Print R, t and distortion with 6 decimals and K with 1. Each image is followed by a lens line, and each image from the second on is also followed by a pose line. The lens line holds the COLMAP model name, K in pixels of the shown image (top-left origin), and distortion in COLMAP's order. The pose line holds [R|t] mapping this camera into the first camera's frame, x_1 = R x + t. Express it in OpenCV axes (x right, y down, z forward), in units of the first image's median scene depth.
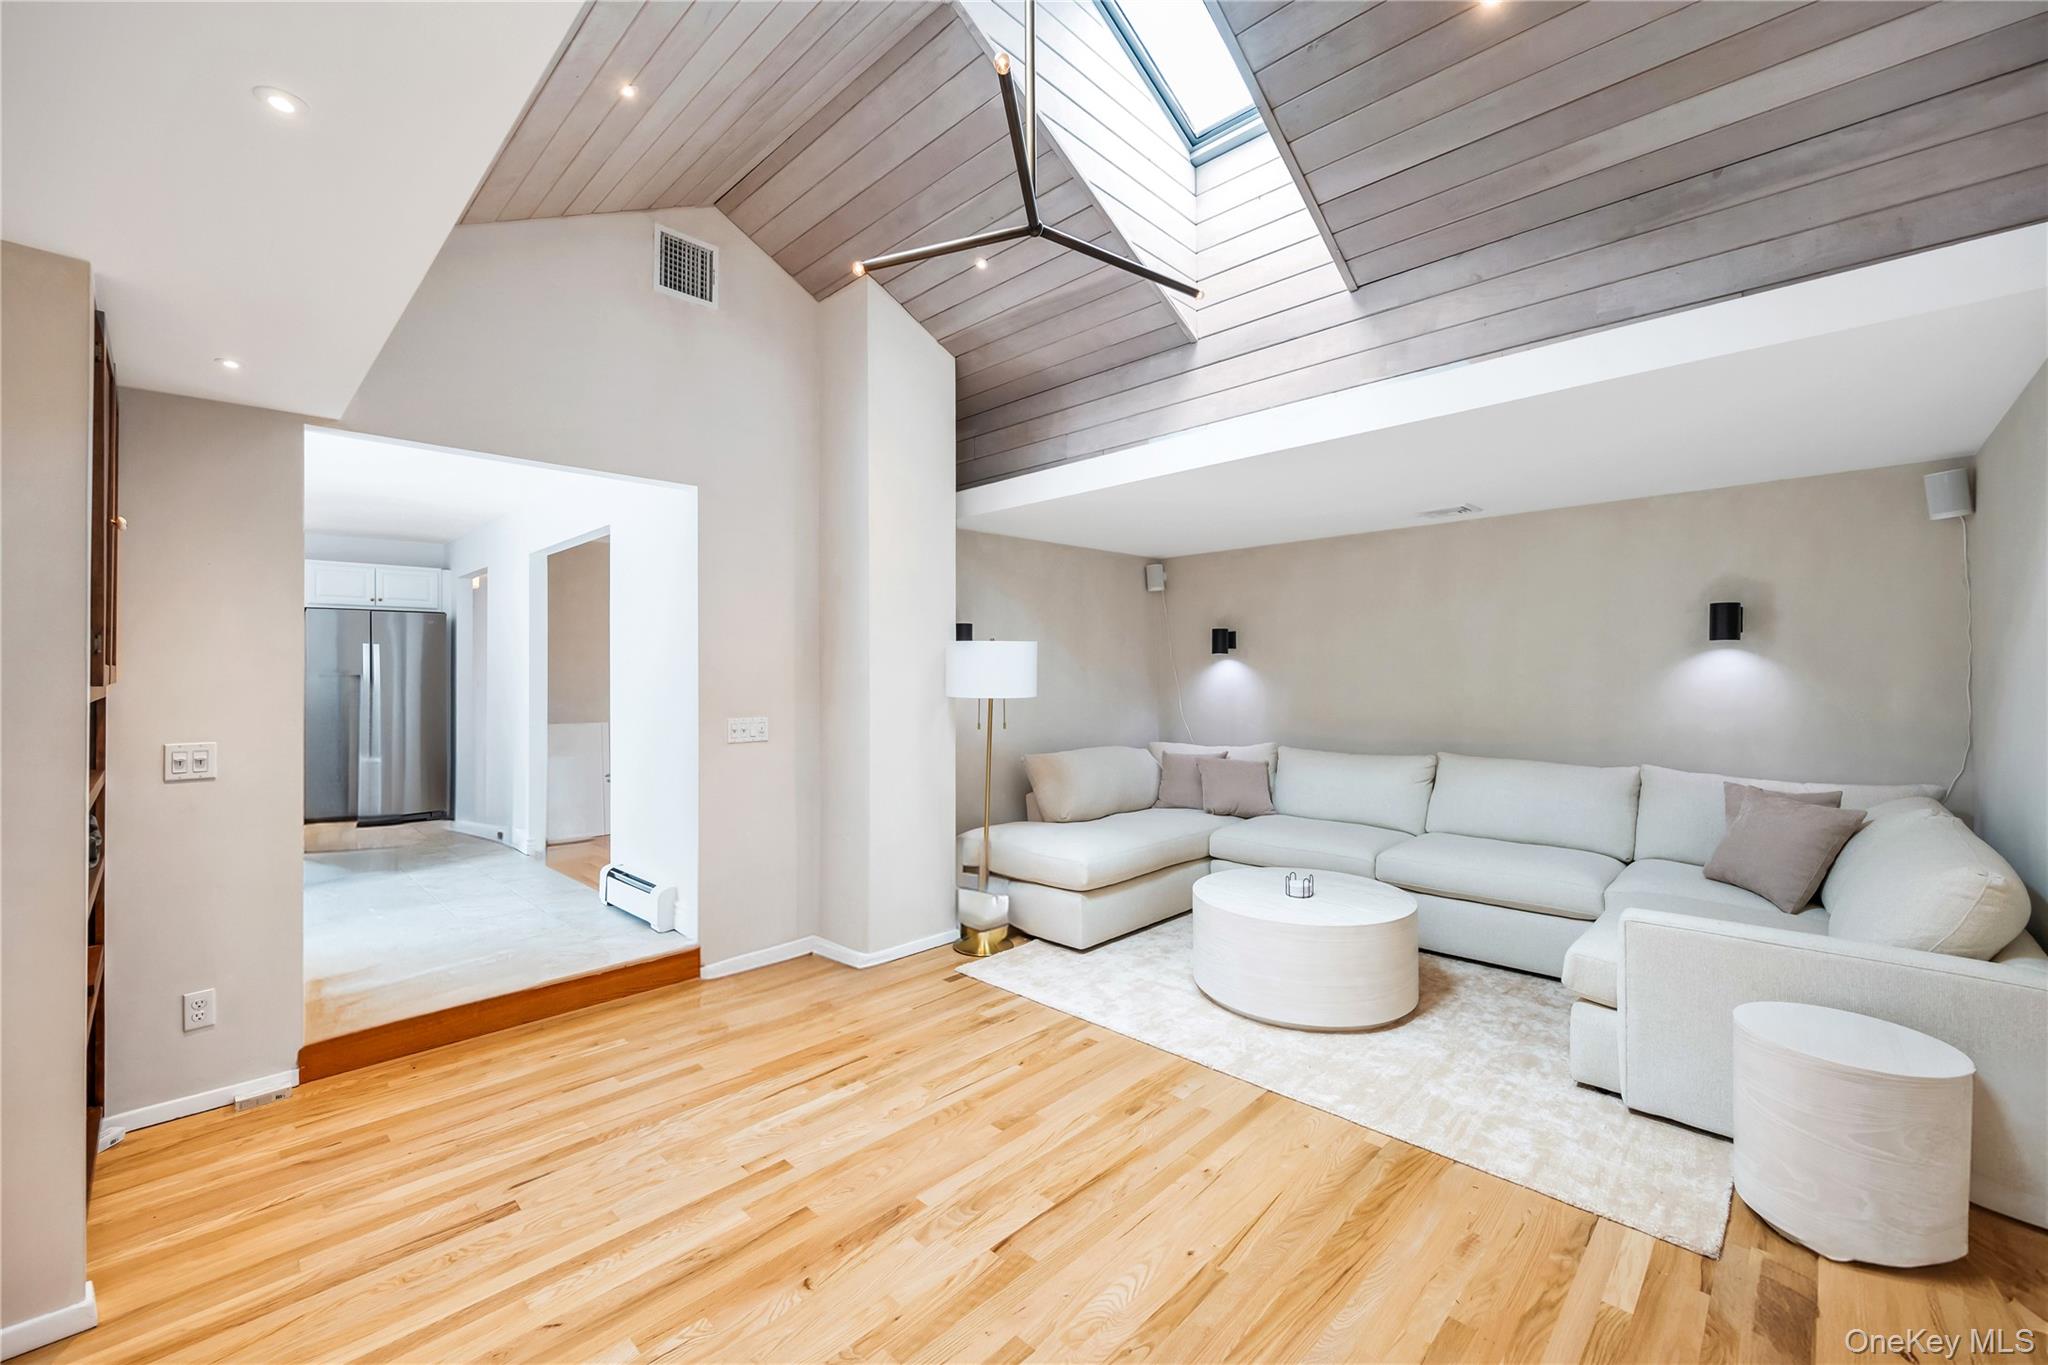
lens RADIAL K [[812.7, 0, 1024.0], [0, 812.7, 682.5], [0, 0, 1]] dist [0.000709, 0.000014]
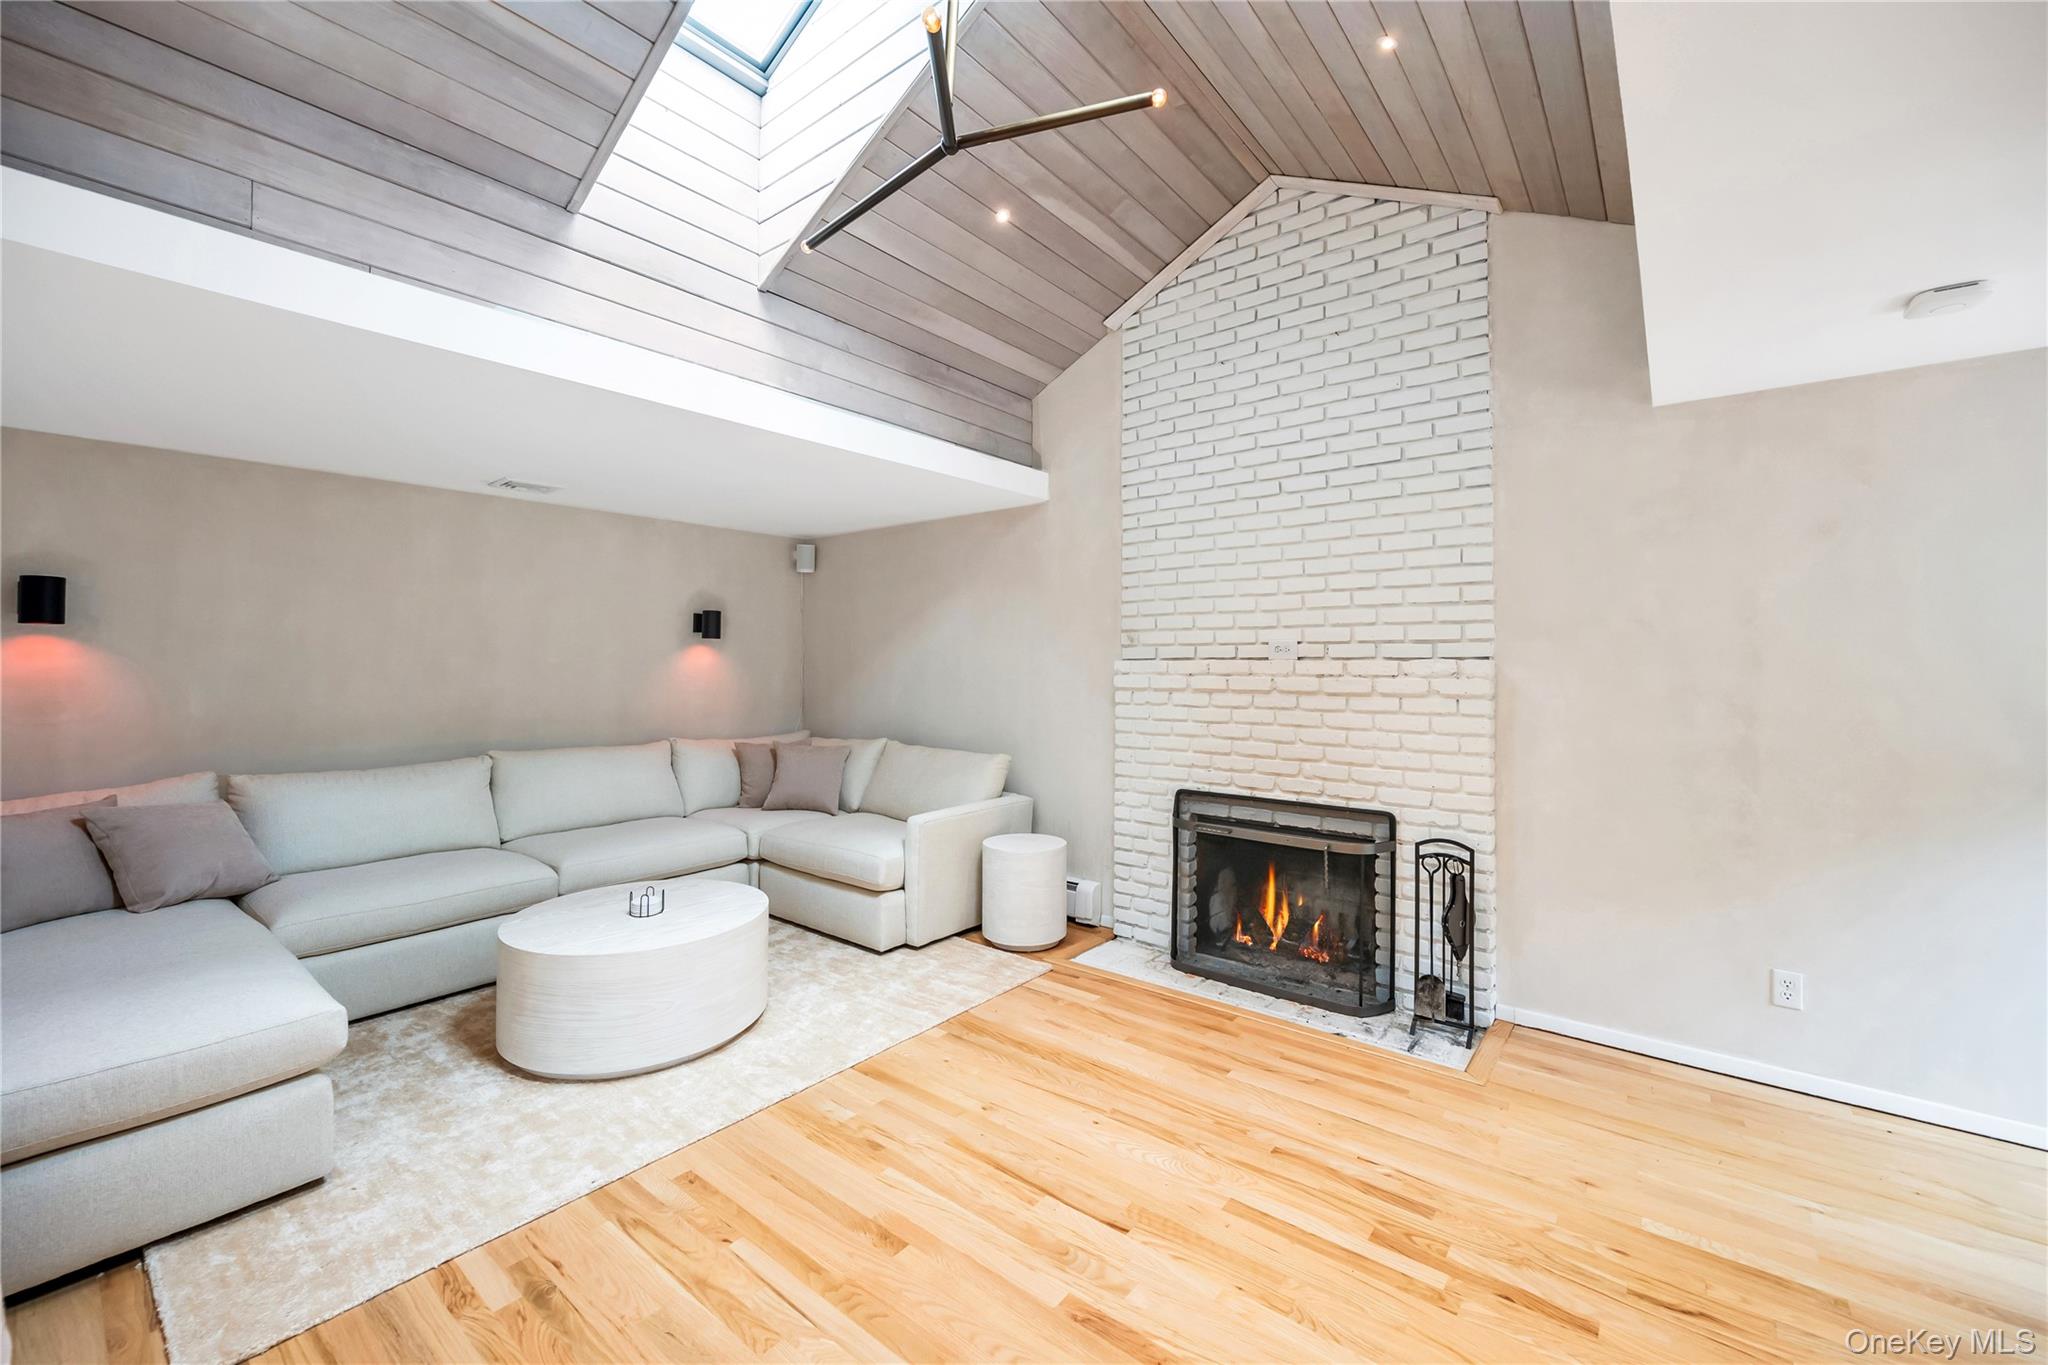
lens RADIAL K [[820.4, 0, 1020.9], [0, 820.4, 654.7], [0, 0, 1]] dist [-0.000531, -0.000183]
pose [[-0.090052, 0.017949, 0.995775, -0.774251], [0.011396, 0.999791, -0.016991, 0.005160], [-0.995872, 0.009817, -0.090238, 0.903095]]
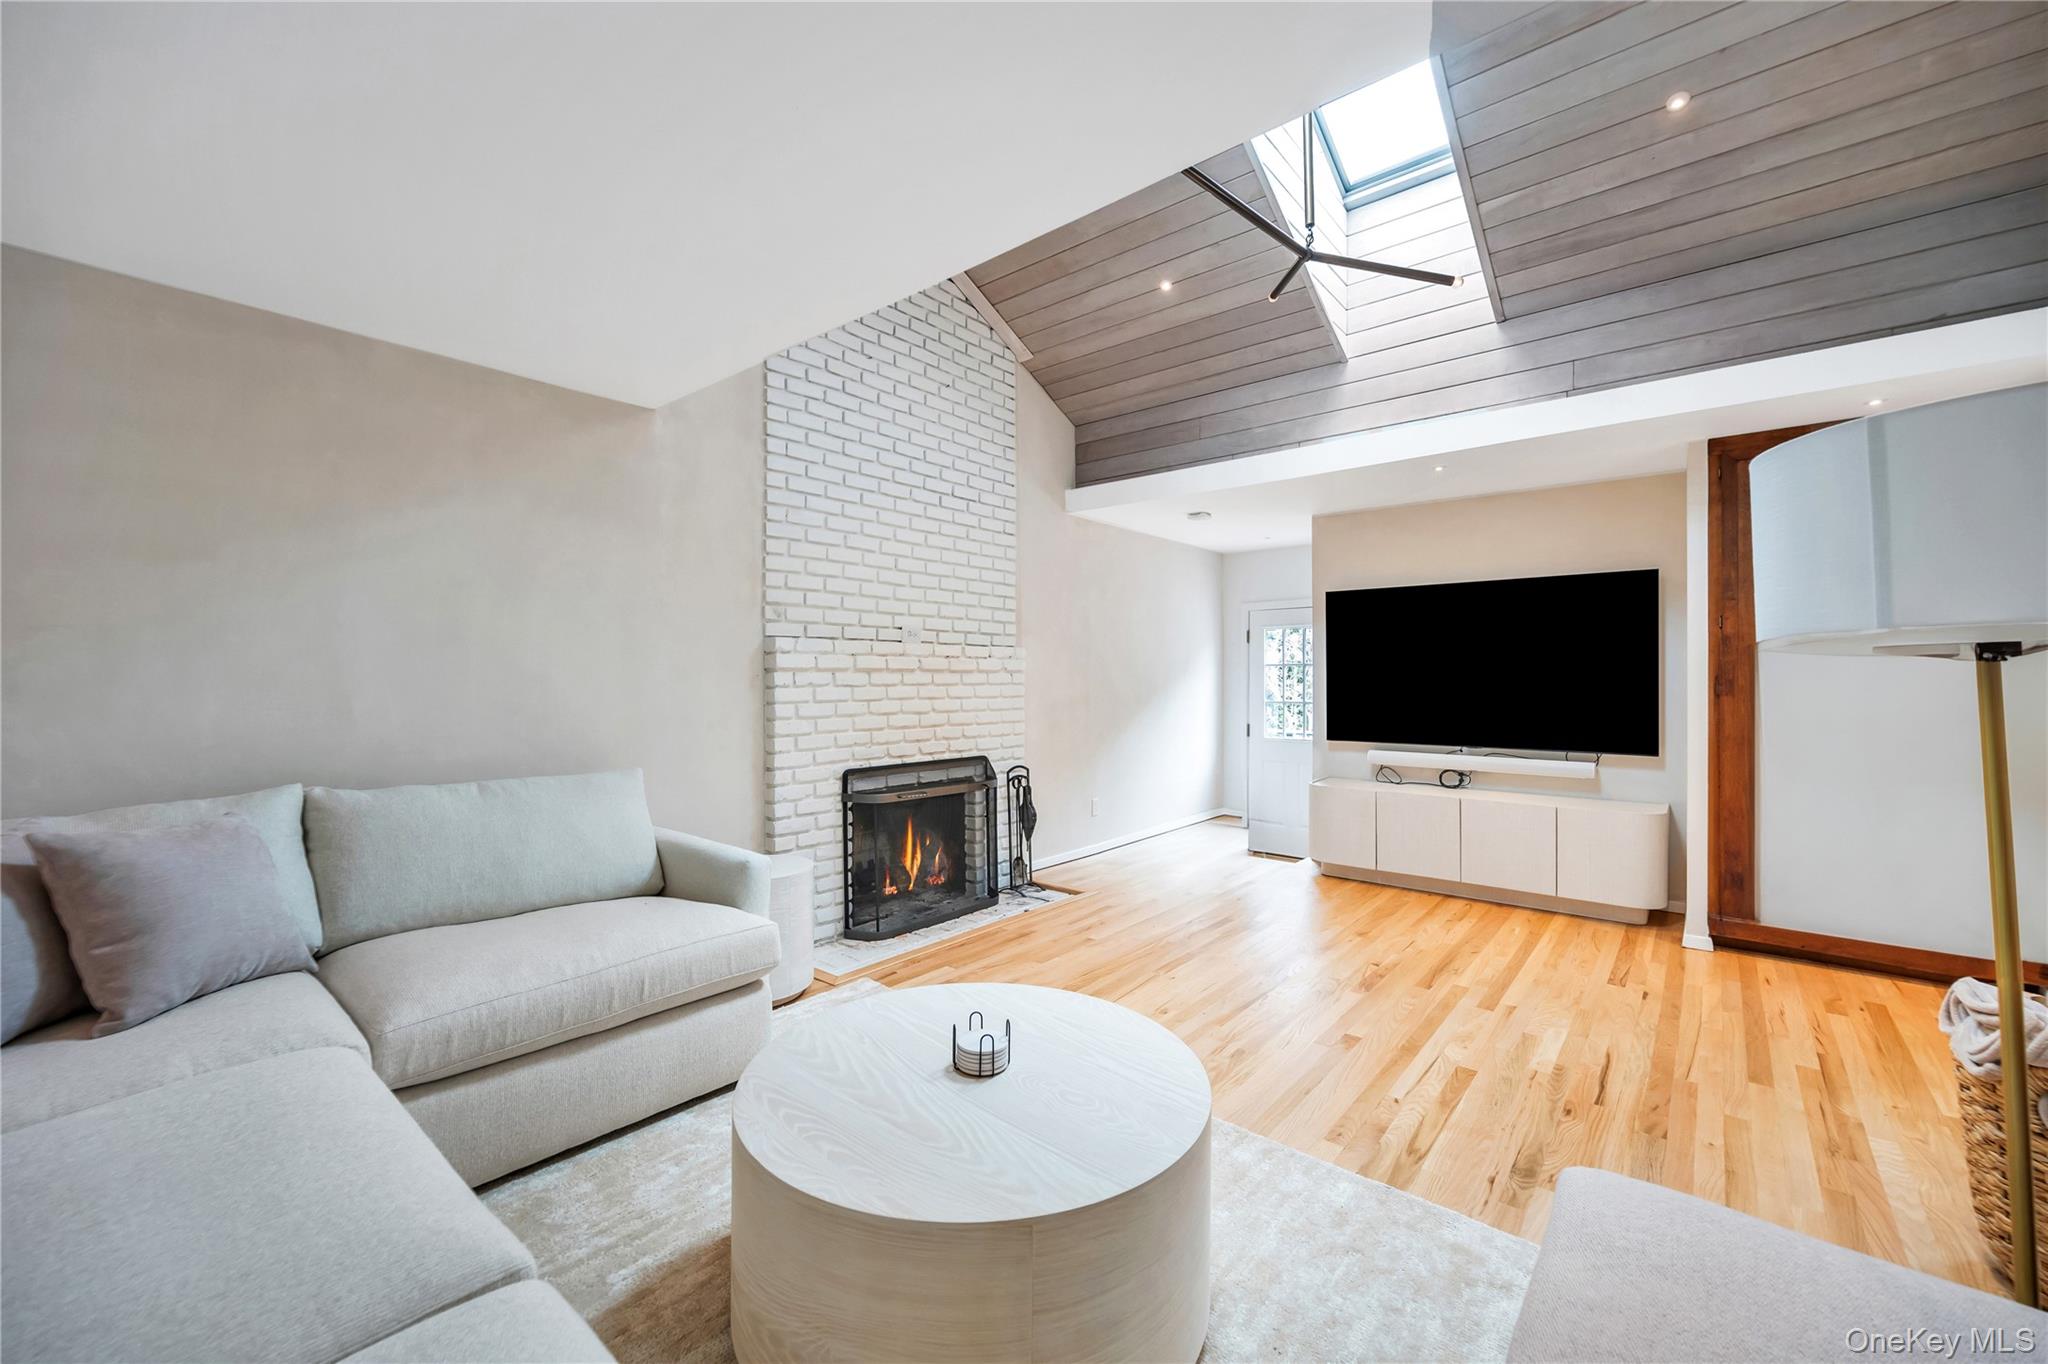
lens RADIAL K [[812.7, 0, 1024.0], [0, 812.7, 682.0], [0, 0, 1]] dist [0.000709, 0.000014]
pose [[-0.997773, 0.002398, -0.066661, 0.462246], [0.001034, 0.999790, 0.020484, 0.039569], [0.066696, 0.020369, -0.997565, 1.959405]]
